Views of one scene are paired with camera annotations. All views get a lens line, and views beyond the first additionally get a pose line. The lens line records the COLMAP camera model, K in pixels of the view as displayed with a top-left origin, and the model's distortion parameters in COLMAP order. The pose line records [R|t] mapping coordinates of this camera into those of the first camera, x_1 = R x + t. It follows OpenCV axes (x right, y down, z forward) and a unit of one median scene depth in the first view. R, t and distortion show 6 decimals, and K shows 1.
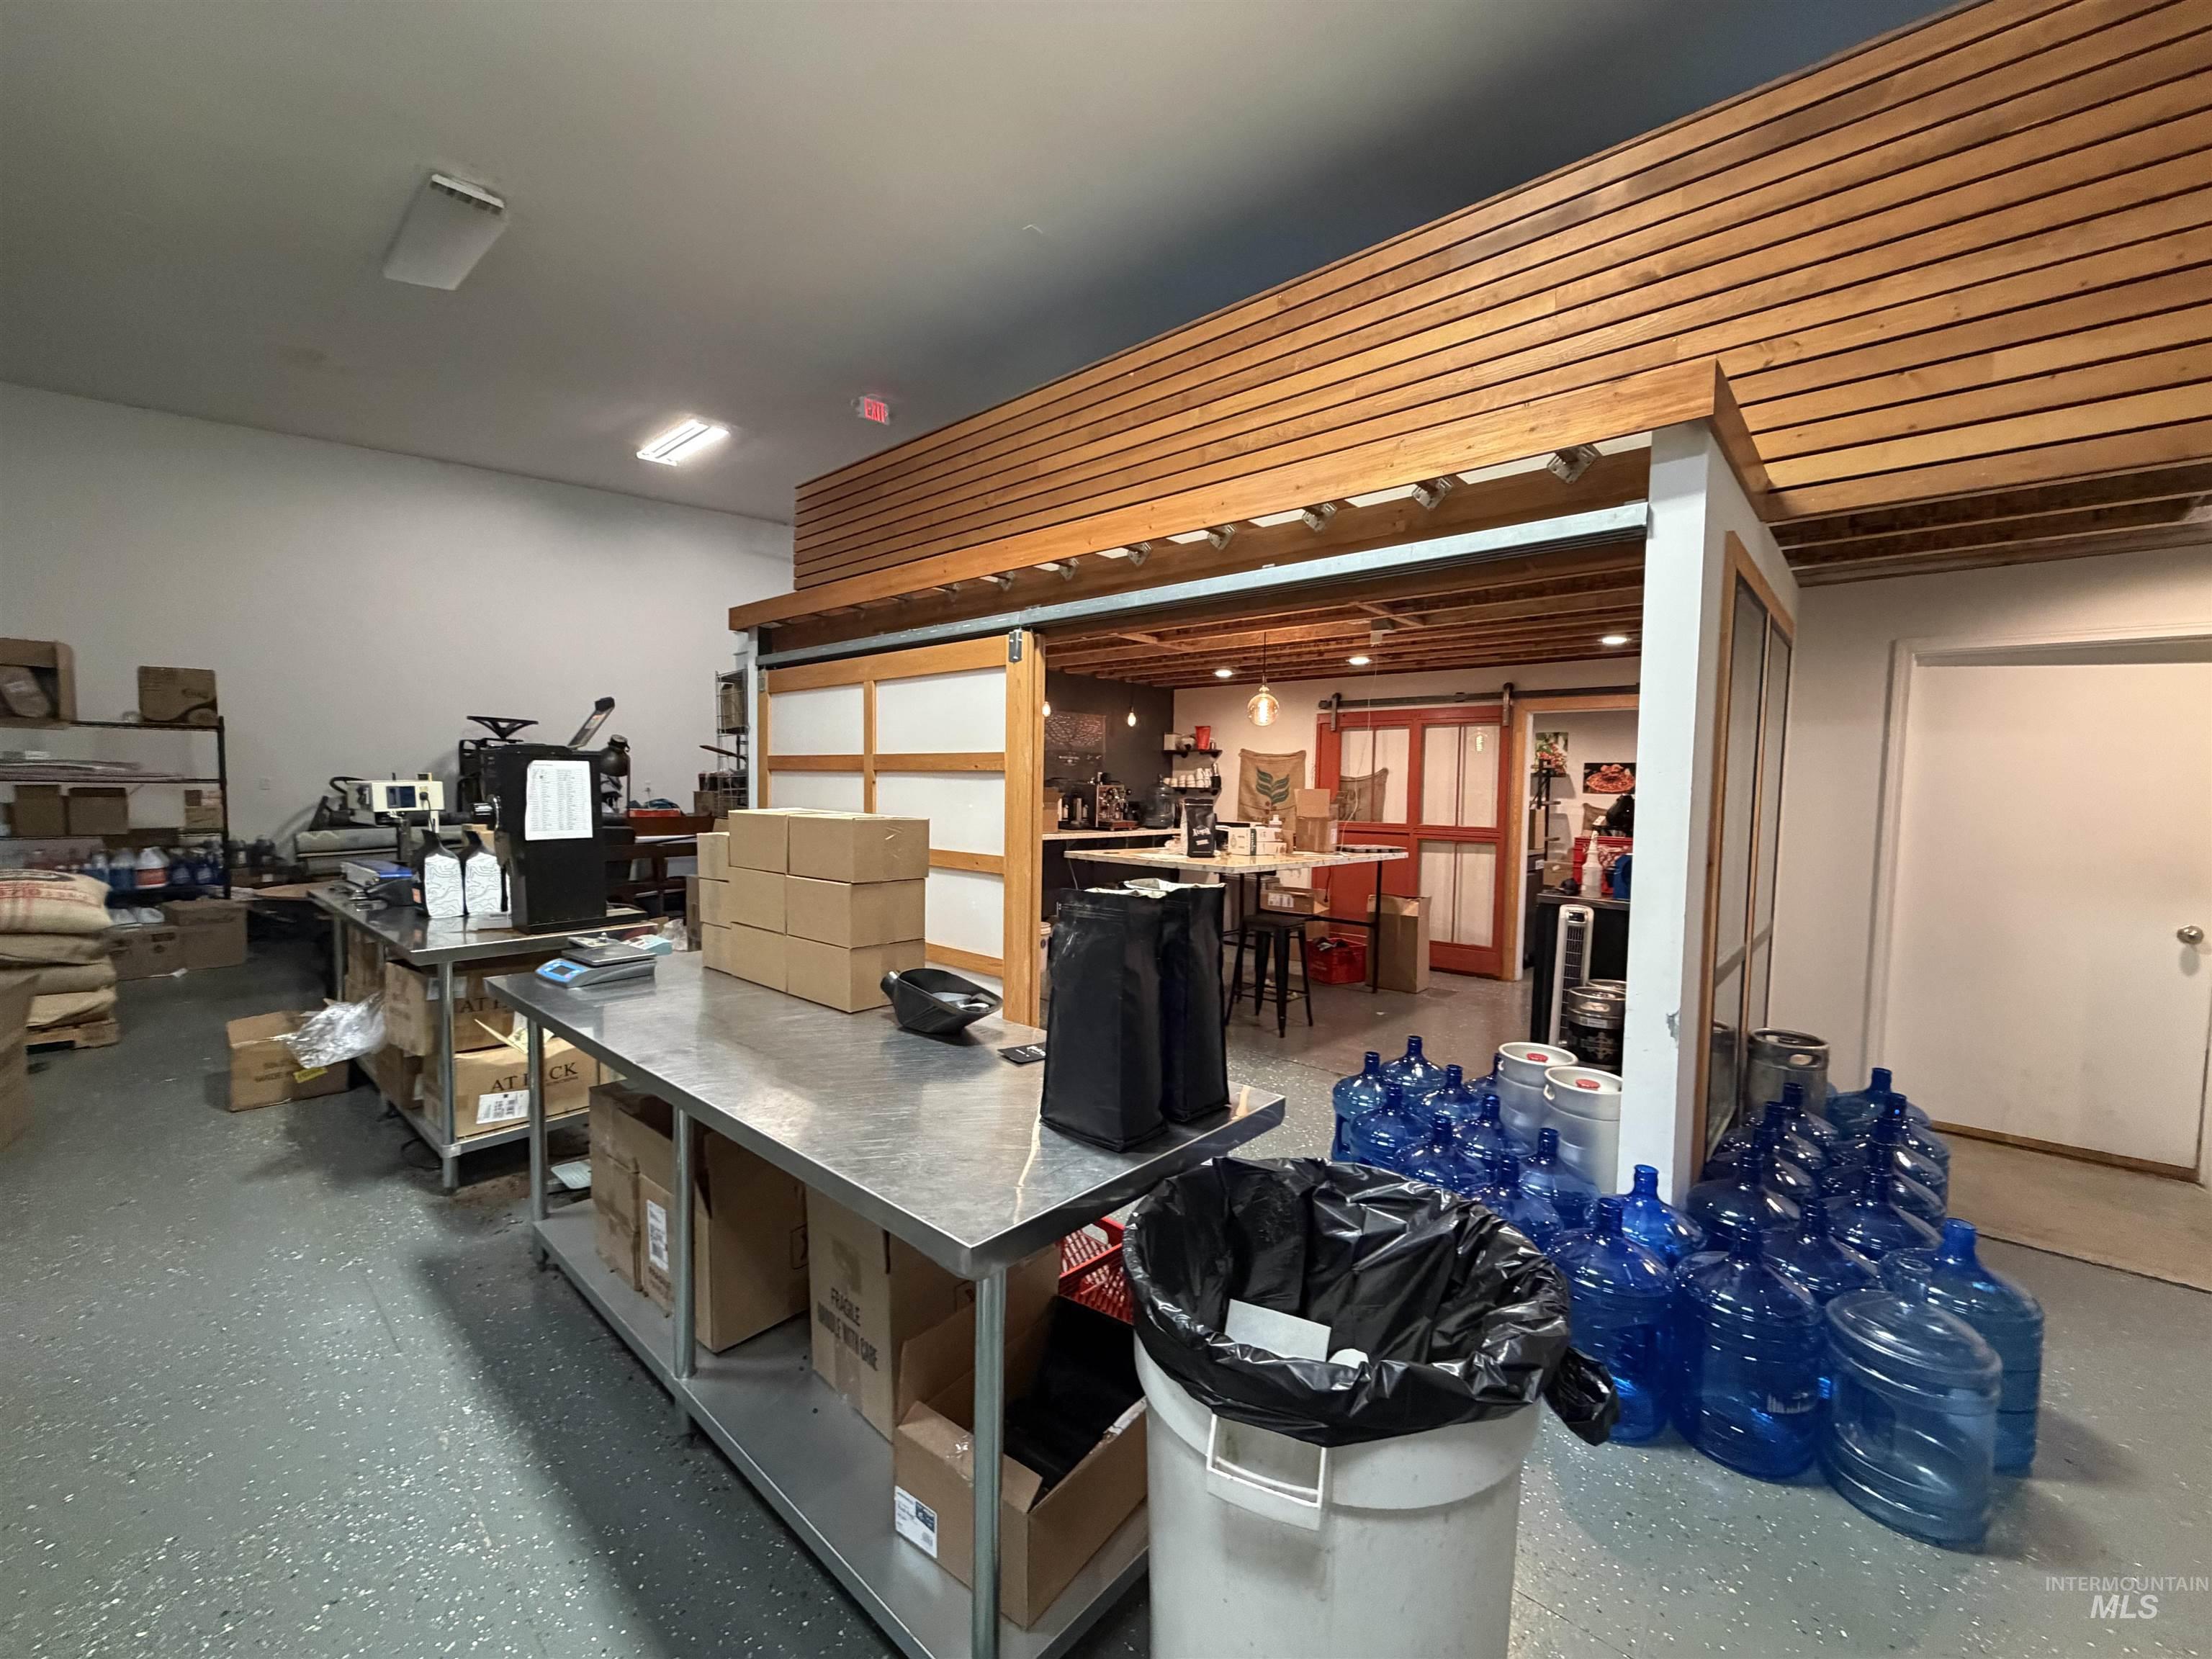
lens RADIAL K [[879.3, 0, 1102.1], [0, 879.3, 833.3], [0, 0, 1]] dist [0.000740, -0.000066]
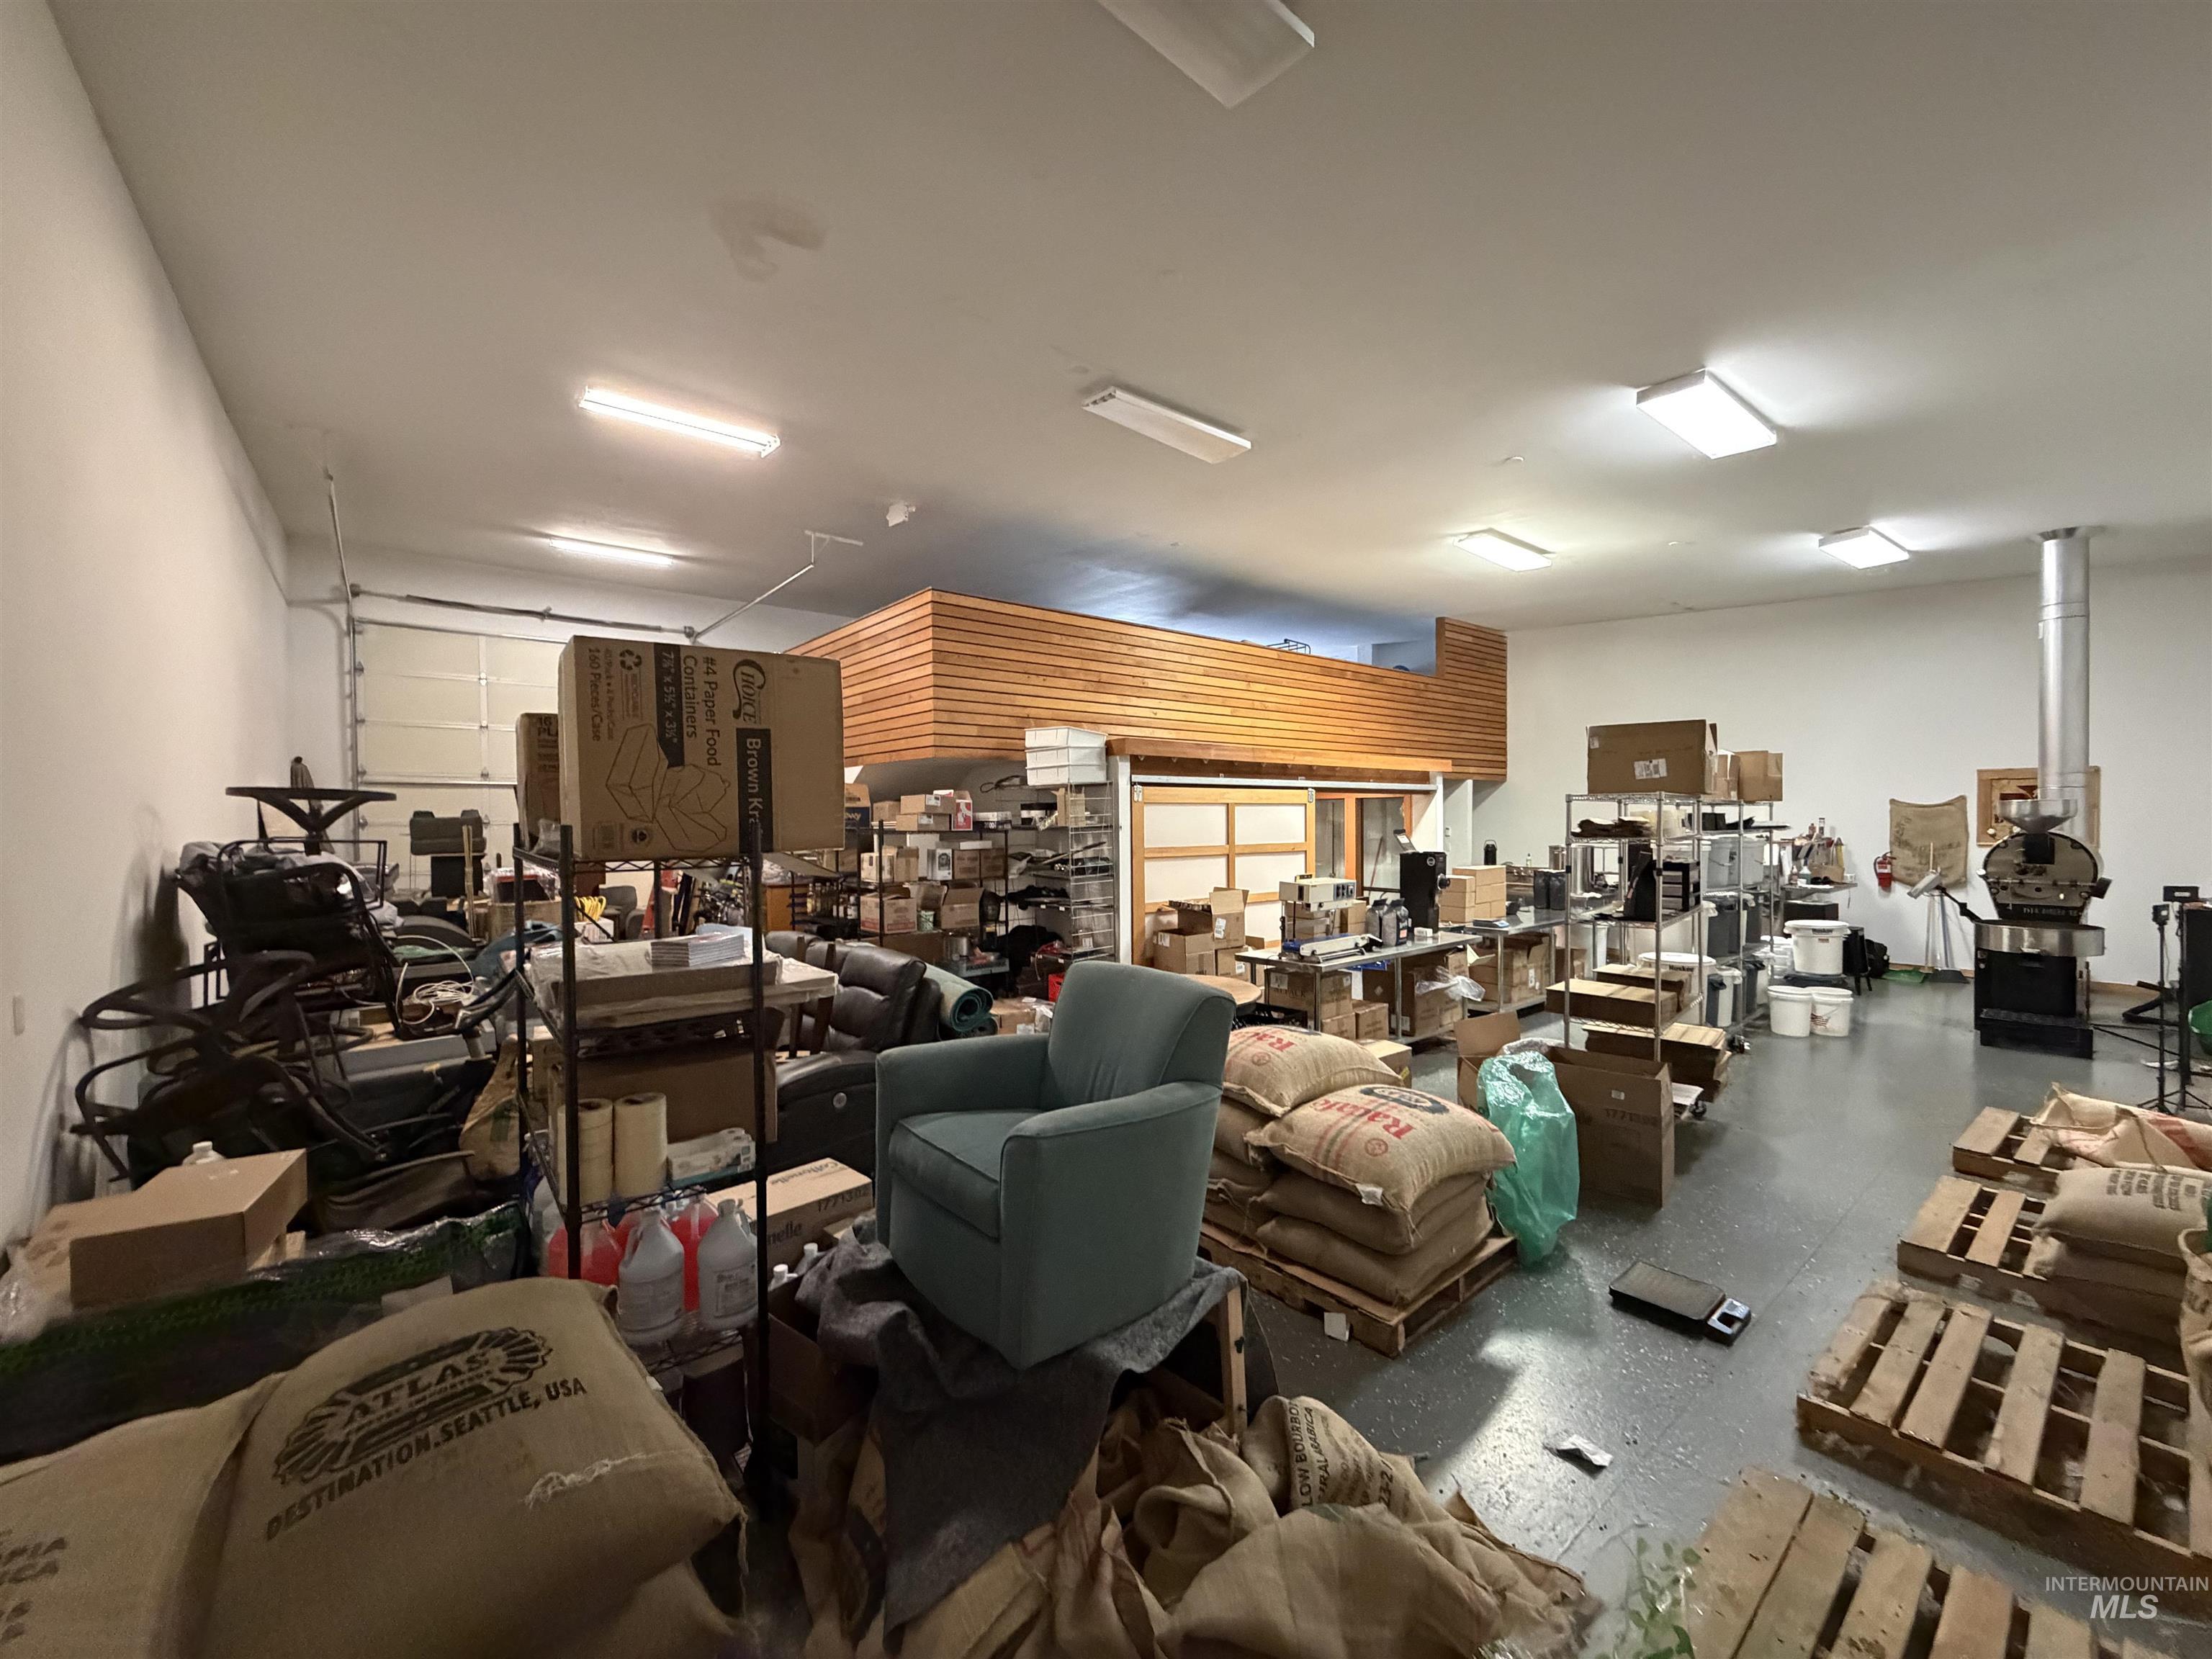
lens RADIAL K [[879.3, 0, 1104.0], [0, 879.3, 832.4], [0, 0, 1]] dist [0.000740, -0.000066]
pose [[0.154063, -0.036795, 0.987376, -2.390103], [0.065548, 0.997486, 0.026944, -0.212210], [-0.985884, 0.060570, 0.156087, 1.156974]]
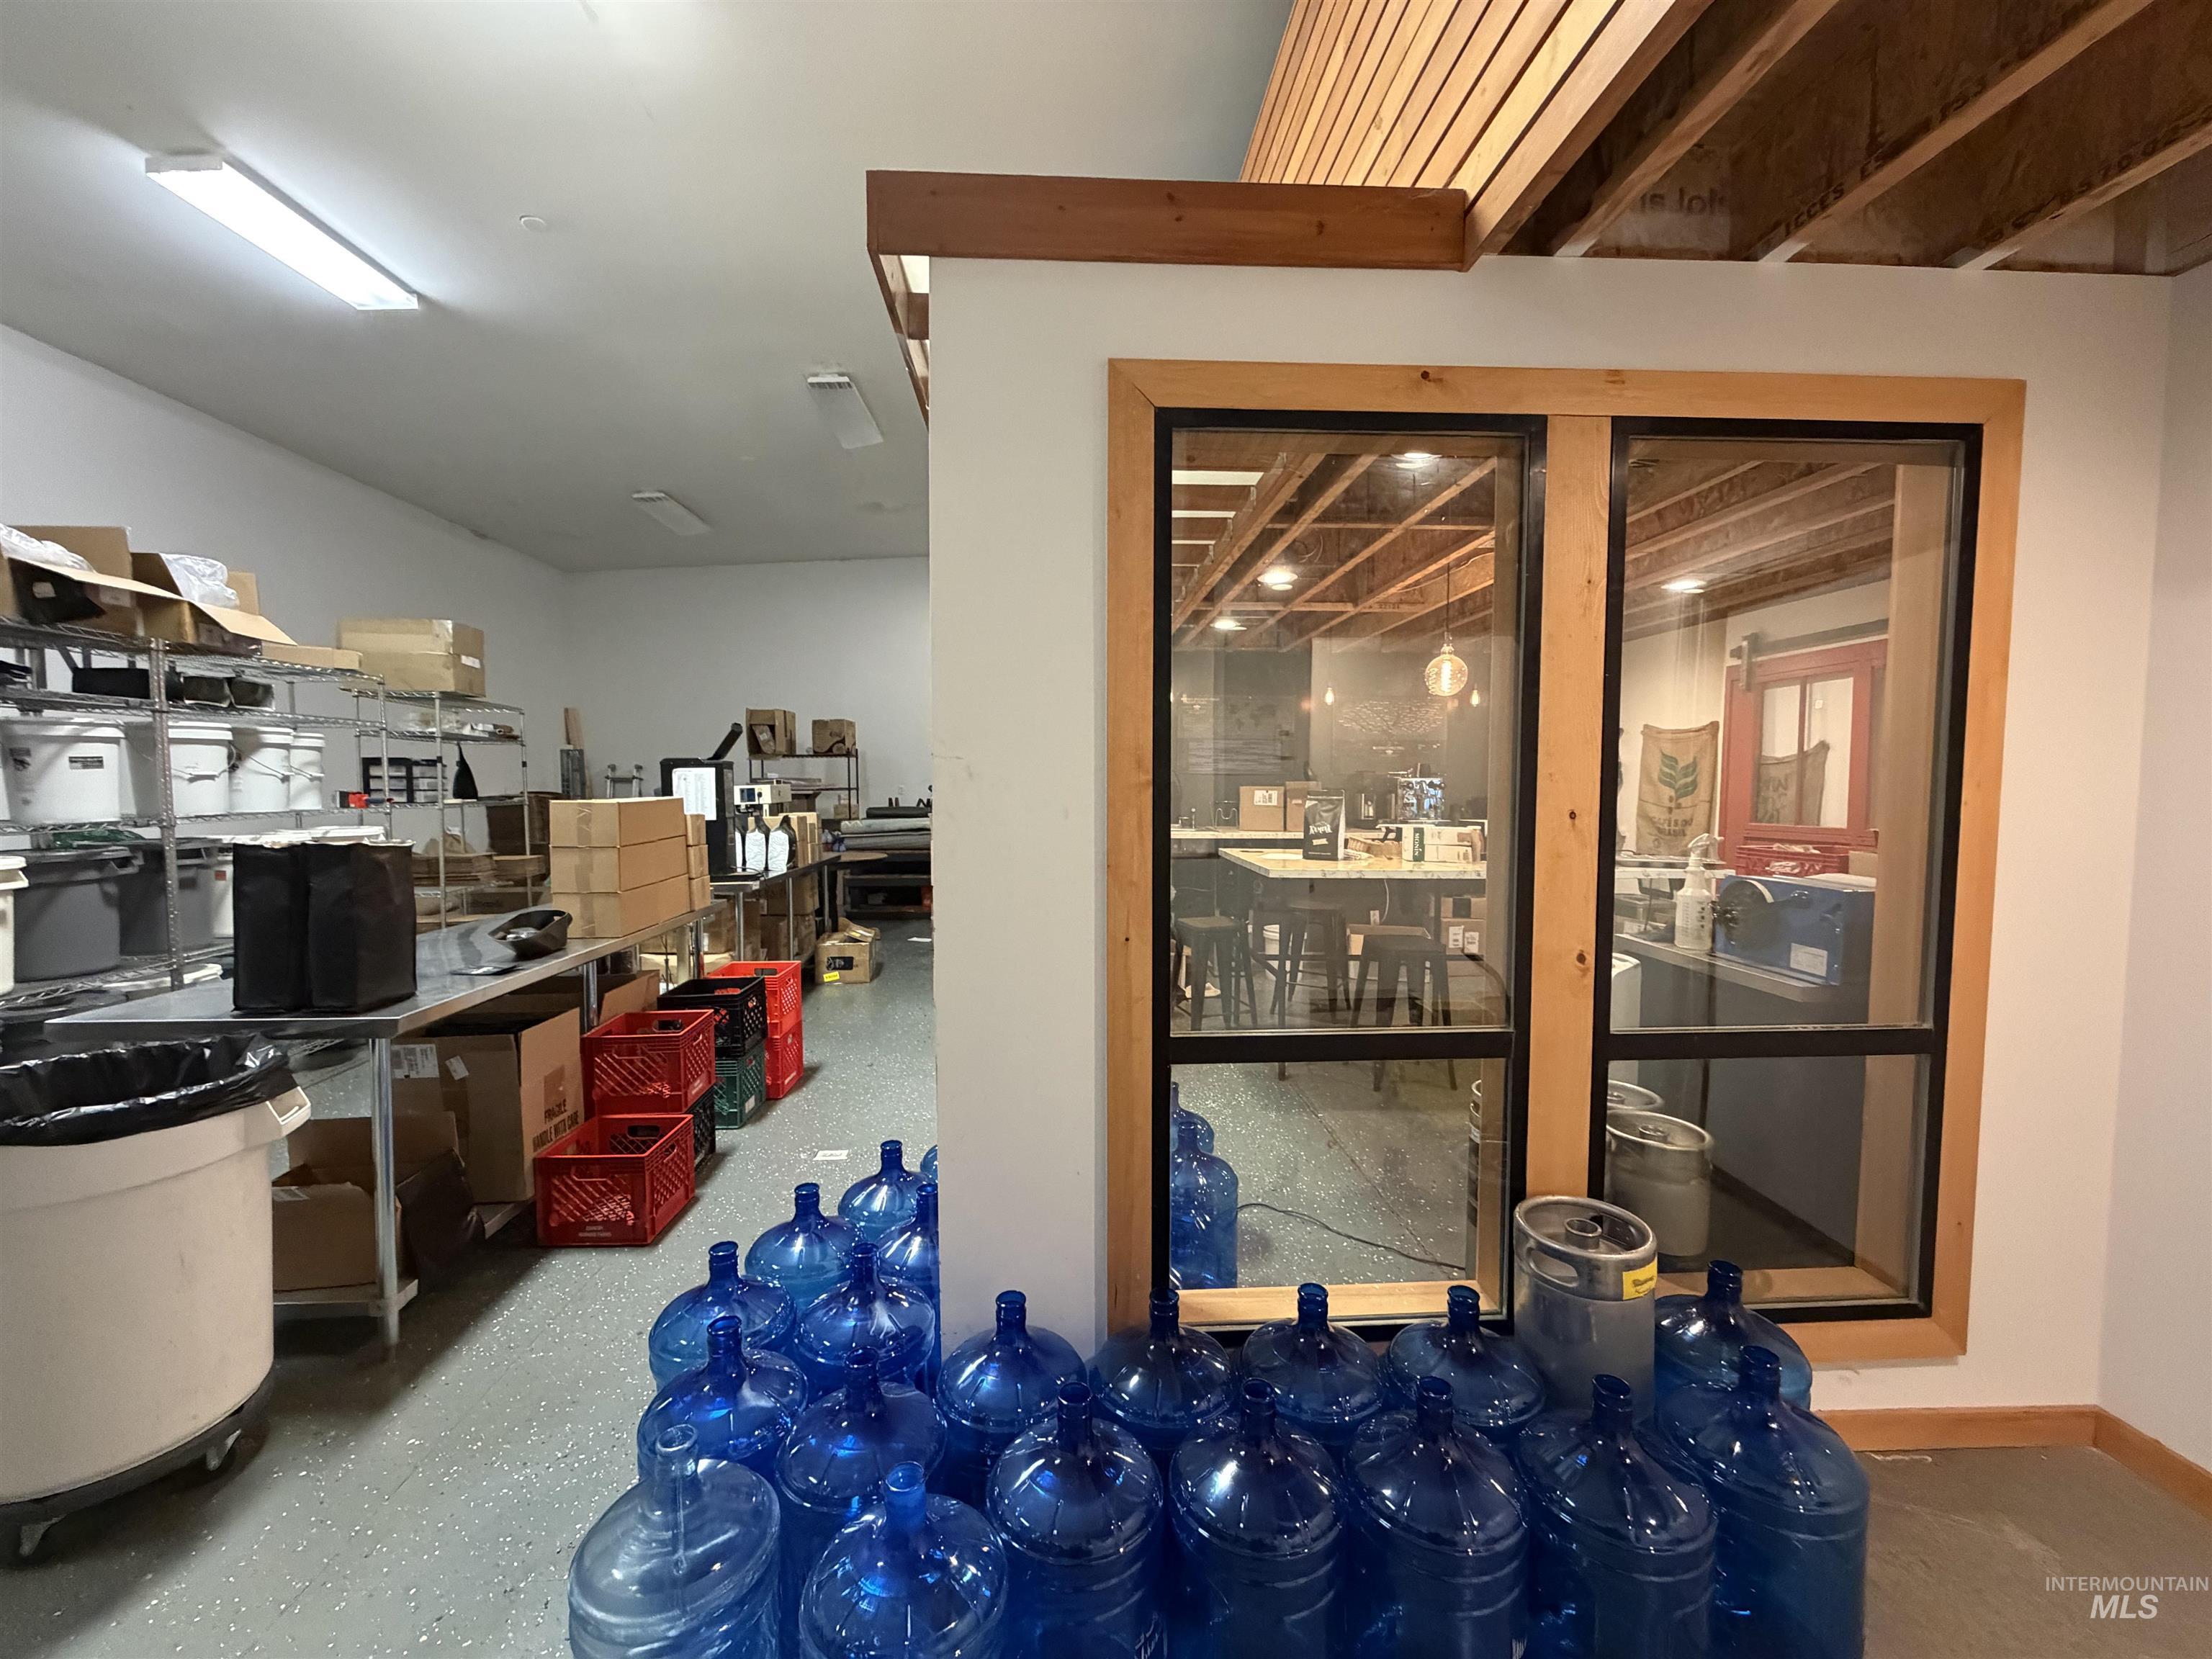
lens RADIAL K [[879.3, 0, 1102.3], [0, 879.3, 831.2], [0, 0, 1]] dist [0.000740, -0.000066]
pose [[0.715042, 0.018392, -0.698839, 0.720924], [-0.023714, 0.999717, 0.002047, 0.004350], [0.698679, 0.015109, 0.715276, 0.325768]]
